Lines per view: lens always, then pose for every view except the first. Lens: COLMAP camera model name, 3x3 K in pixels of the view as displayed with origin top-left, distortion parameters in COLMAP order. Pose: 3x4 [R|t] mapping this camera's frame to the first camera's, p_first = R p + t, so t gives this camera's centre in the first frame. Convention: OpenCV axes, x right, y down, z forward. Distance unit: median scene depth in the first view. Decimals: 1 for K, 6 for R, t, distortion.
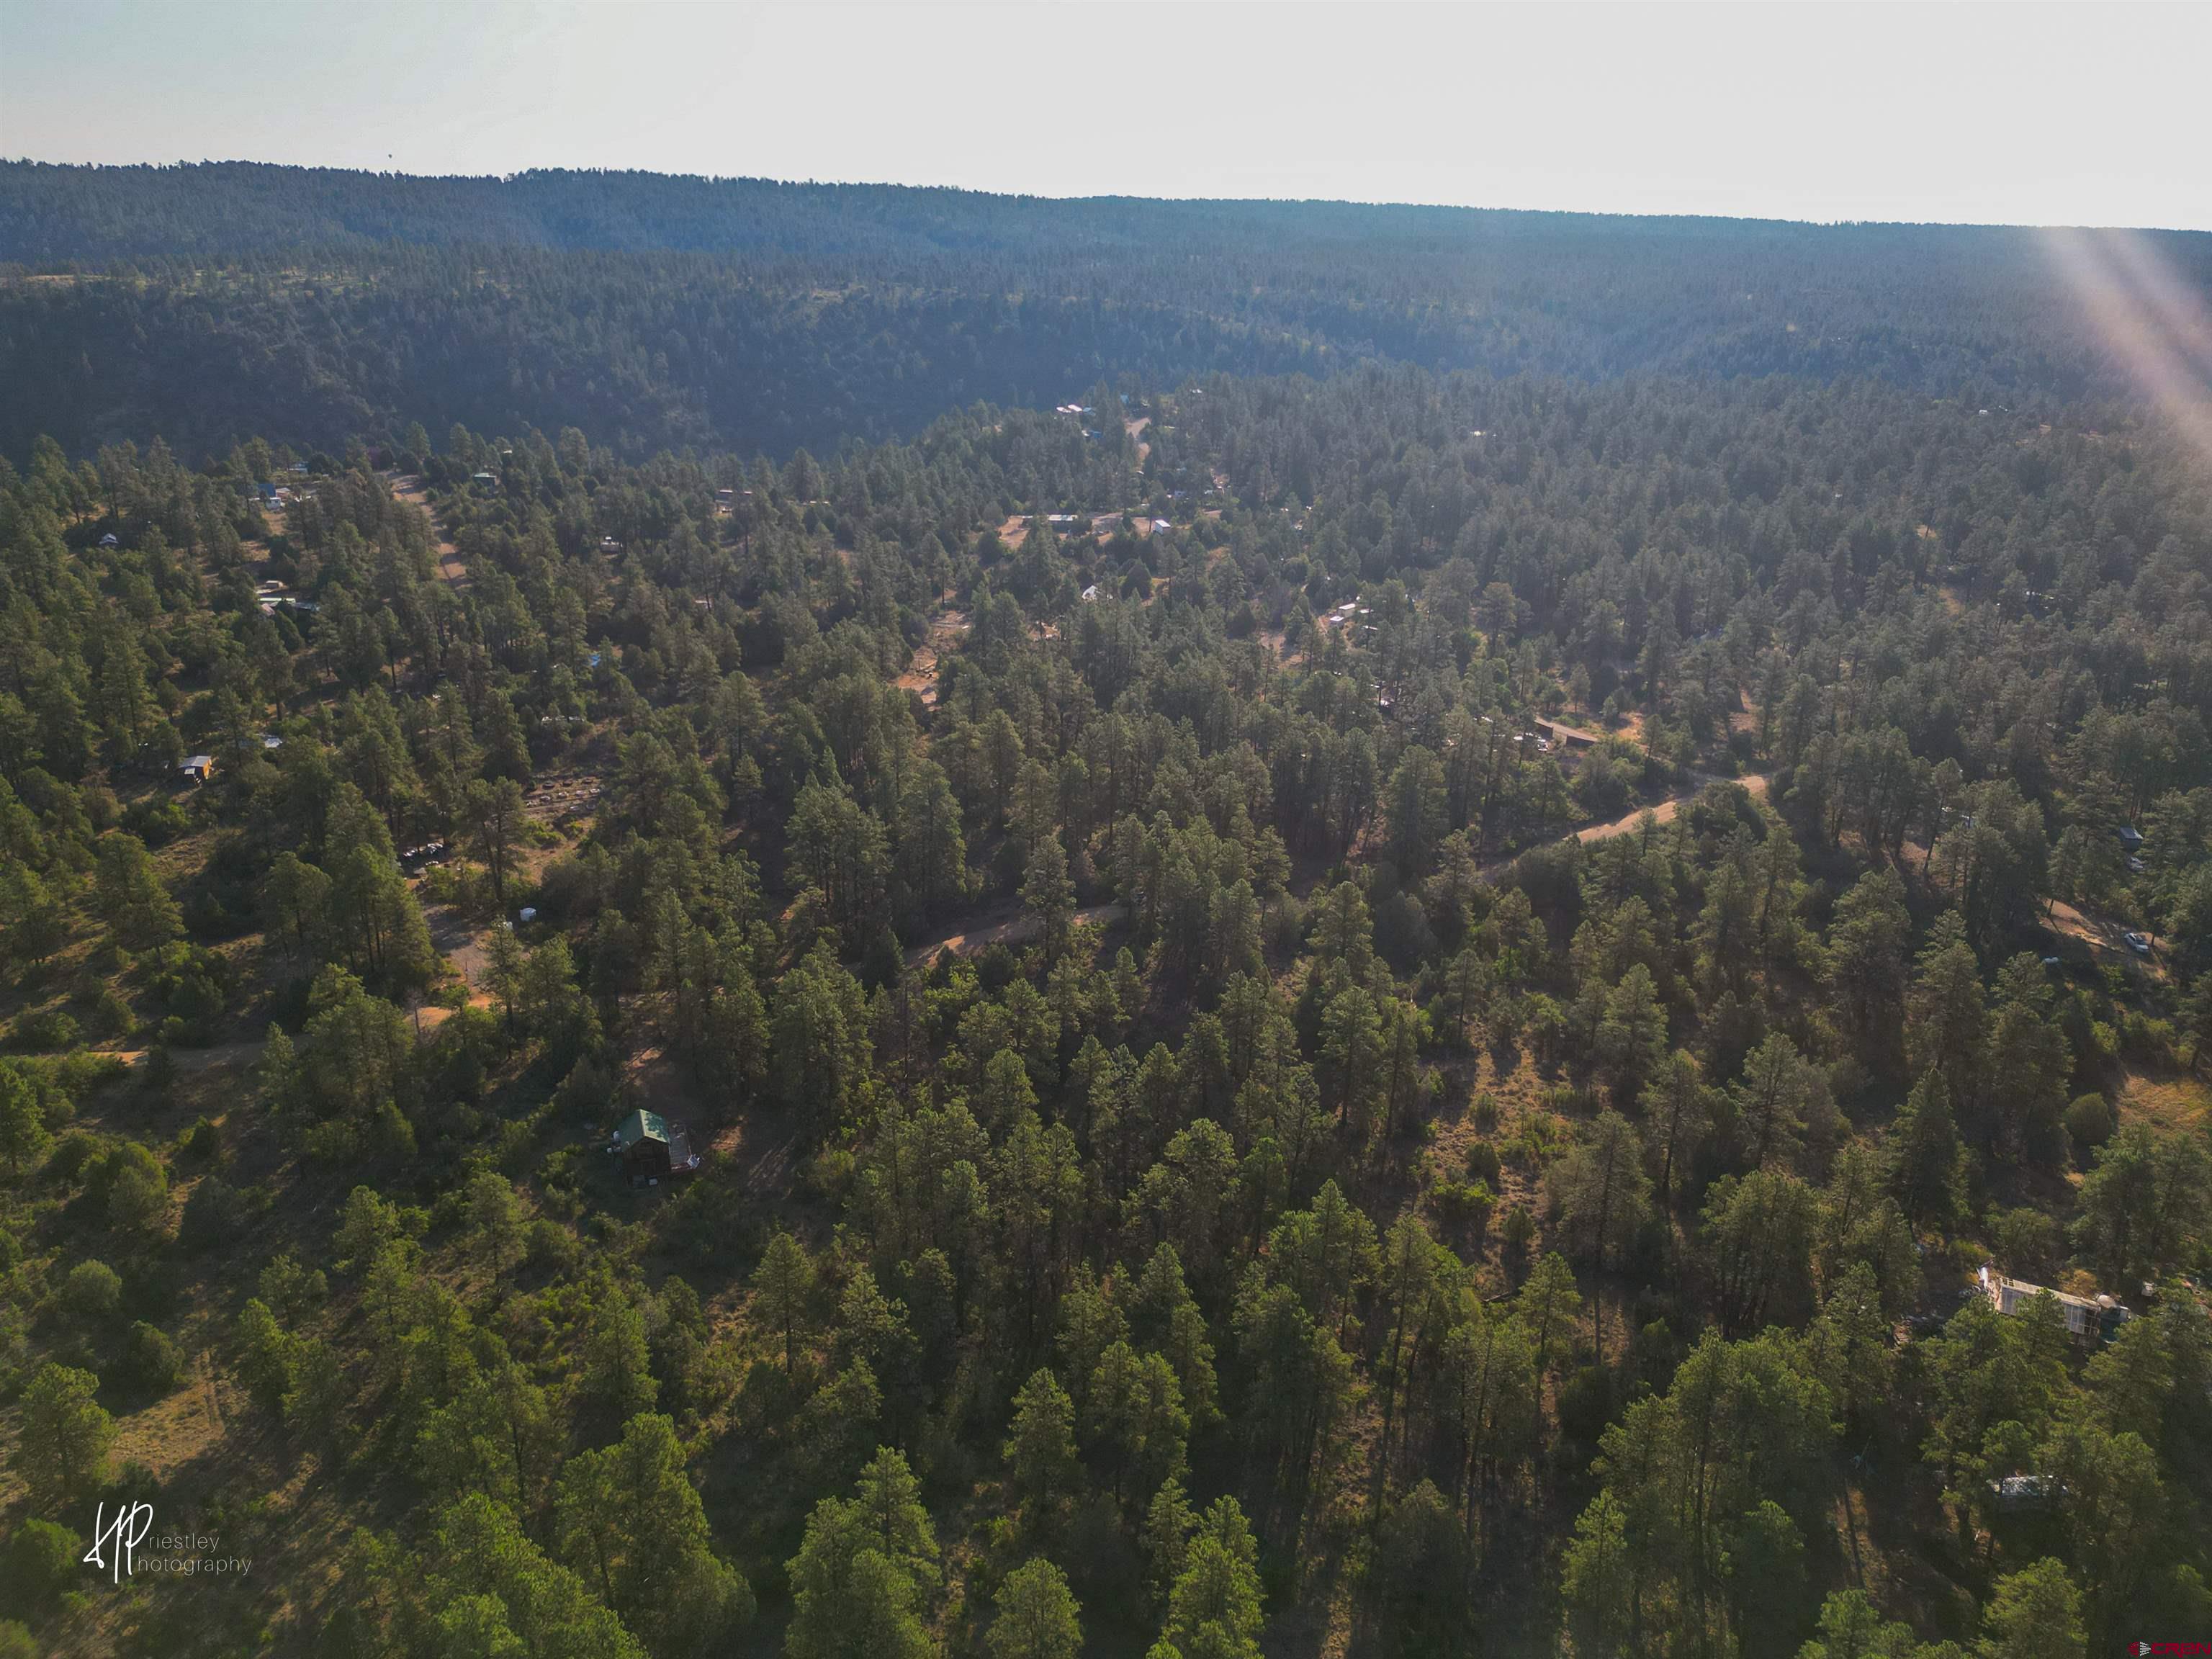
lens RADIAL K [[1541.8, 0, 1106.0], [0, 1541.8, 829.5], [0, 0, 1]] dist [0.064543, -0.055569]
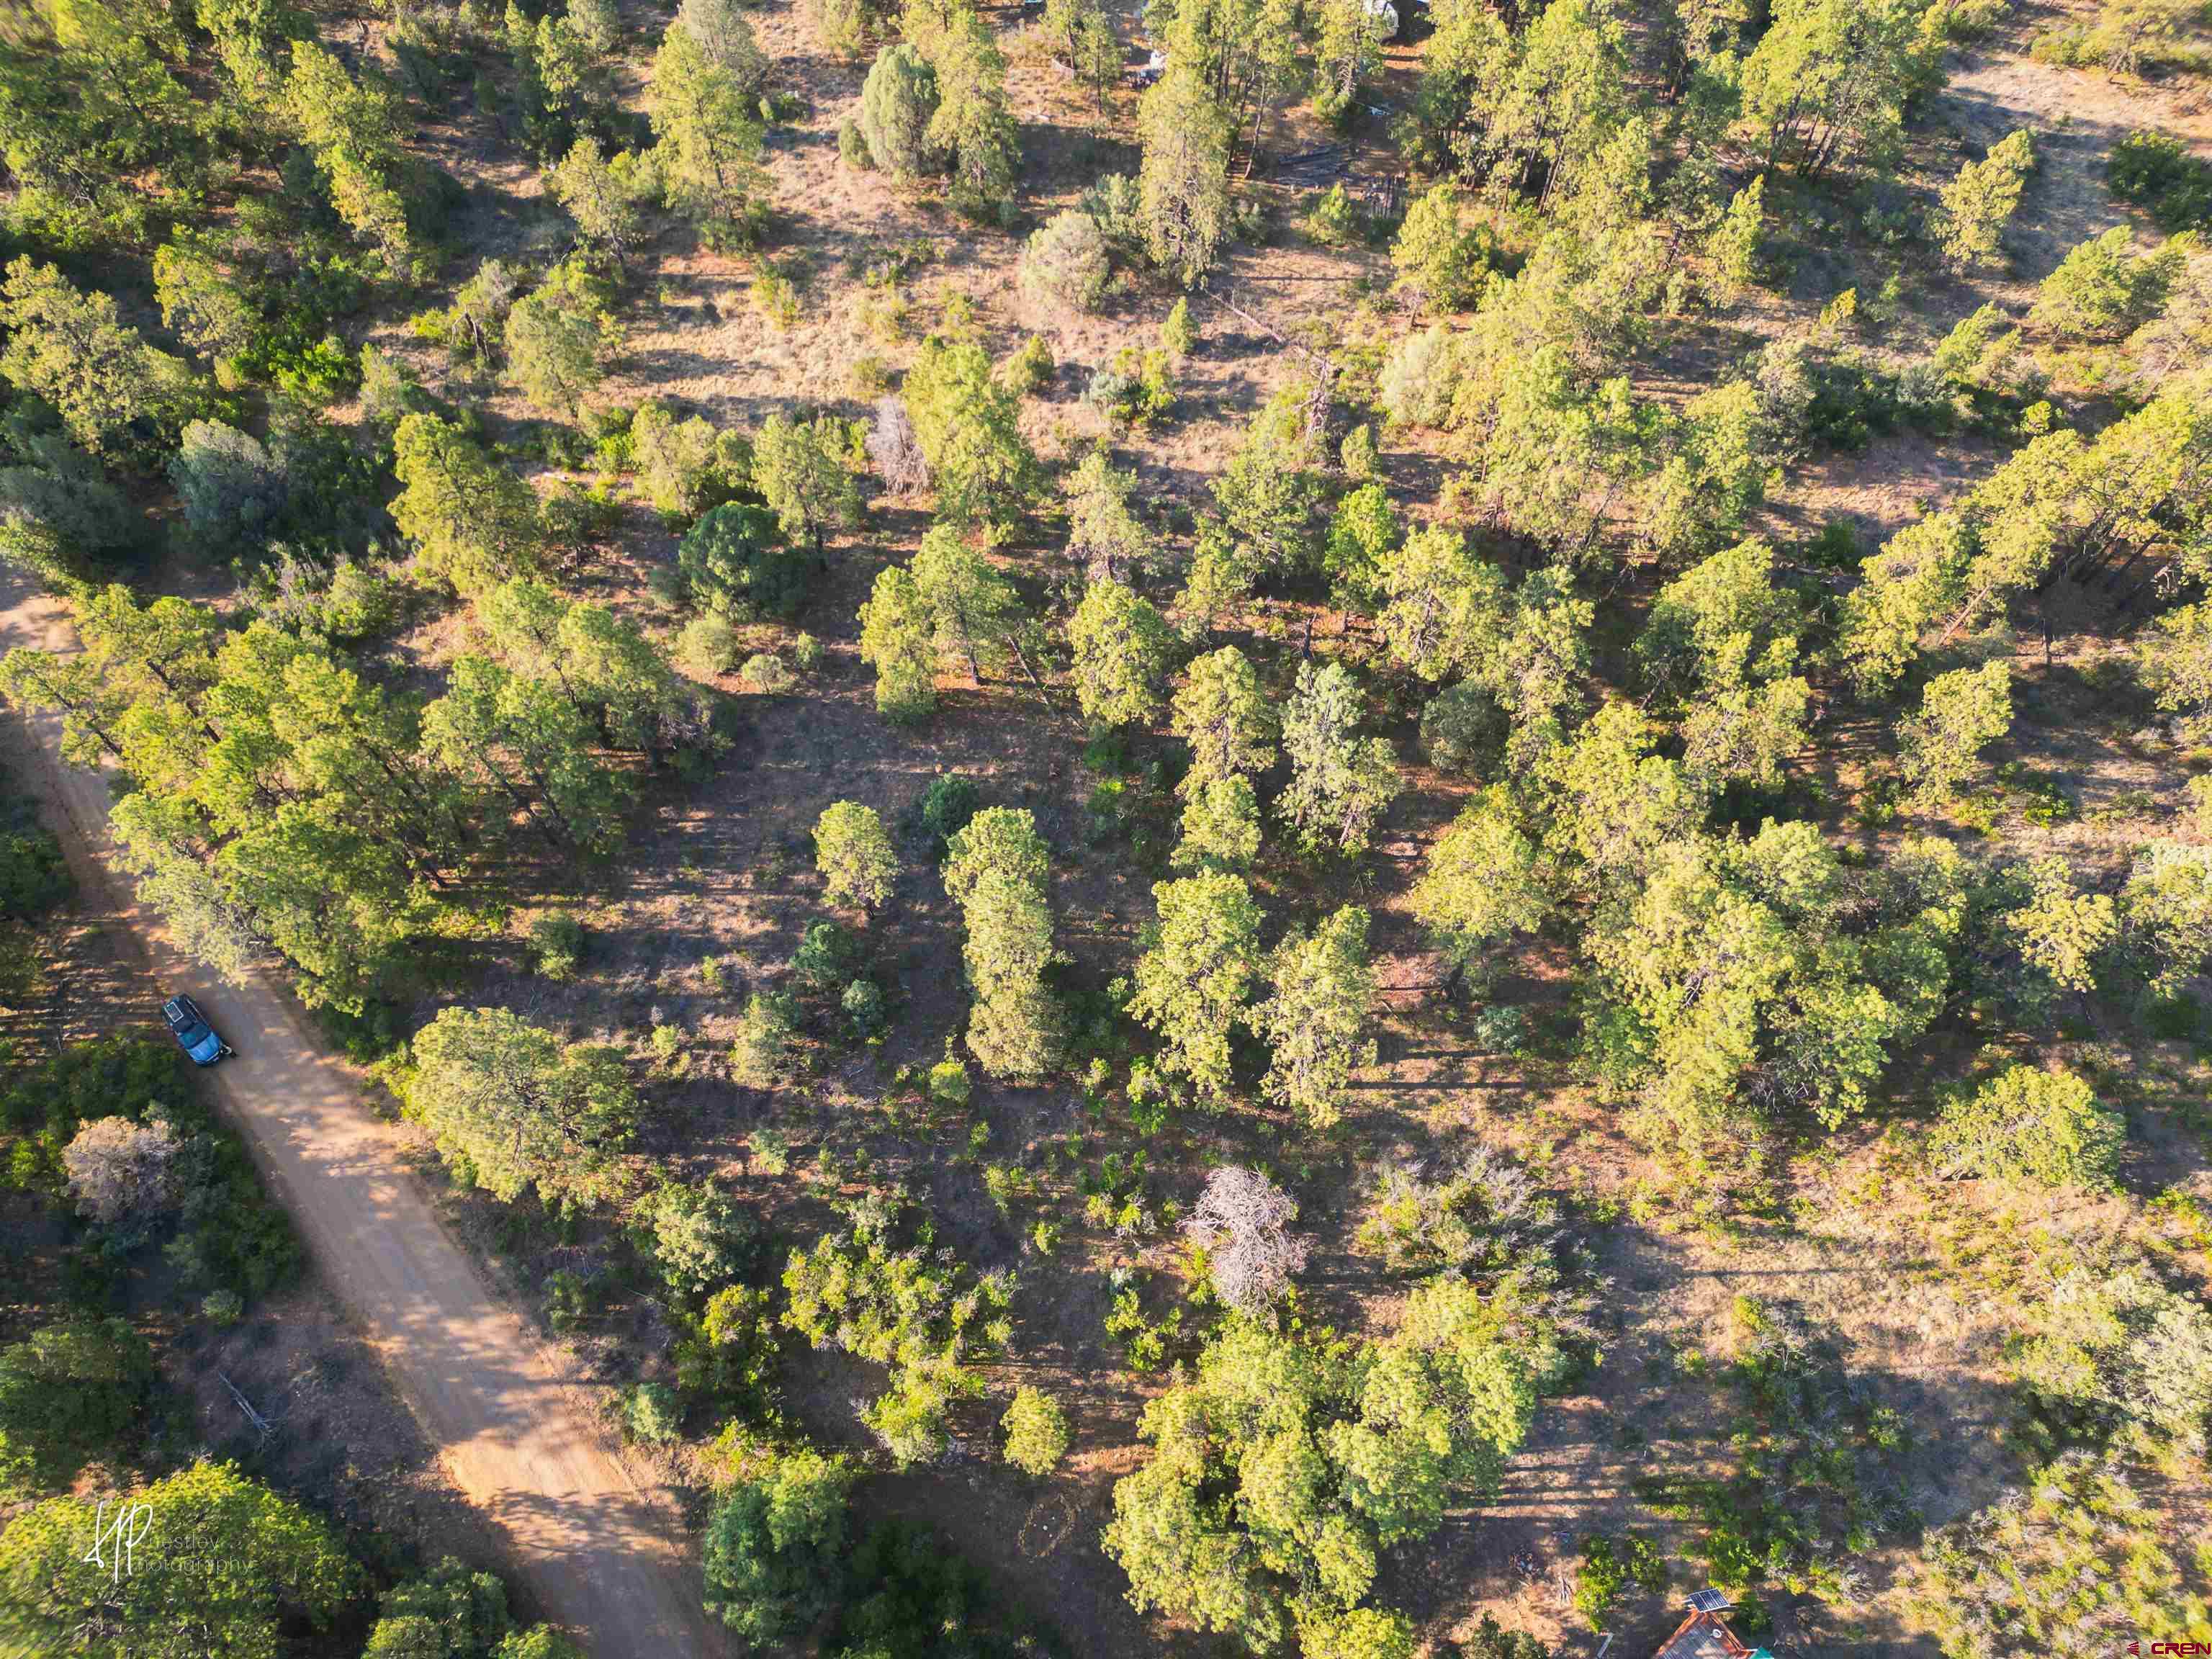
lens RADIAL K [[1541.8, 0, 1106.0], [0, 1541.8, 829.5], [0, 0, 1]] dist [0.064543, -0.055569]
pose [[-0.310391, -0.841044, 0.443060, -0.040615], [0.314207, 0.349114, 0.882832, -0.053113], [-0.897180, 0.413235, 0.155900, 0.178475]]
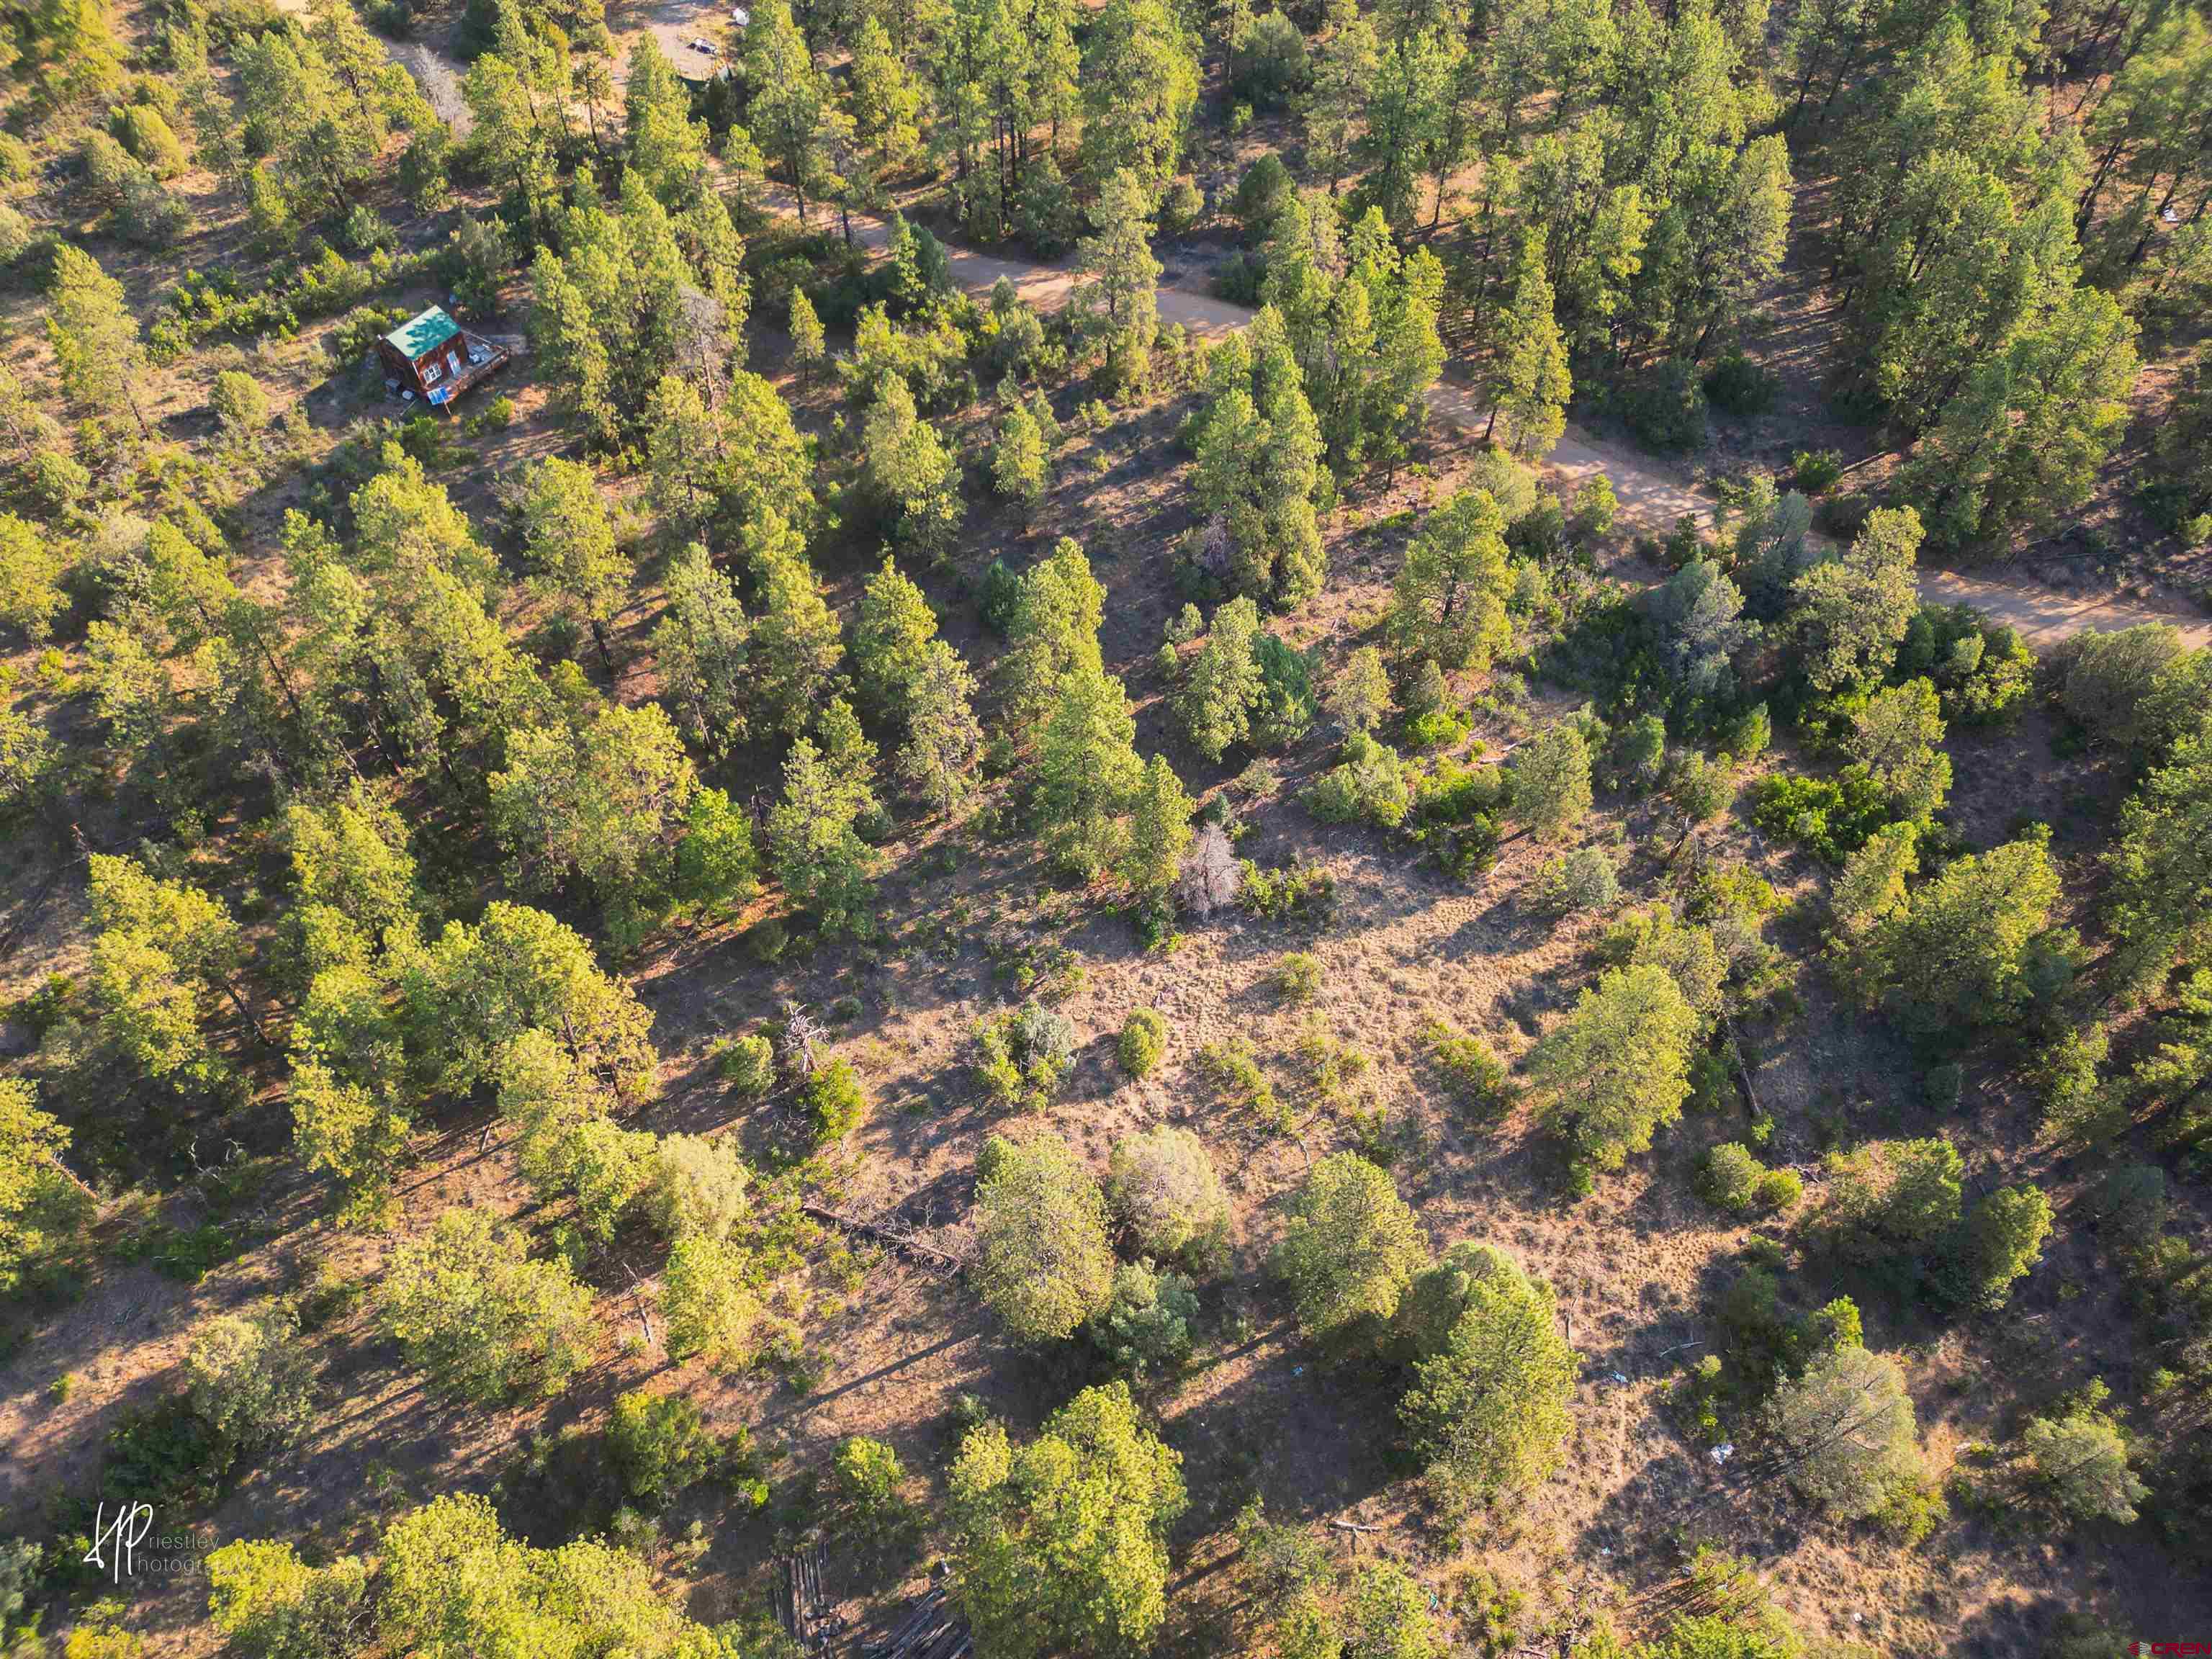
lens RADIAL K [[1541.8, 0, 1106.0], [0, 1541.8, 829.5], [0, 0, 1]] dist [0.064543, -0.055569]
pose [[0.627271, 0.600764, -0.495595, 0.088369], [-0.262503, 0.762213, 0.591713, -0.033631], [0.733228, -0.241069, 0.635816, 0.121725]]
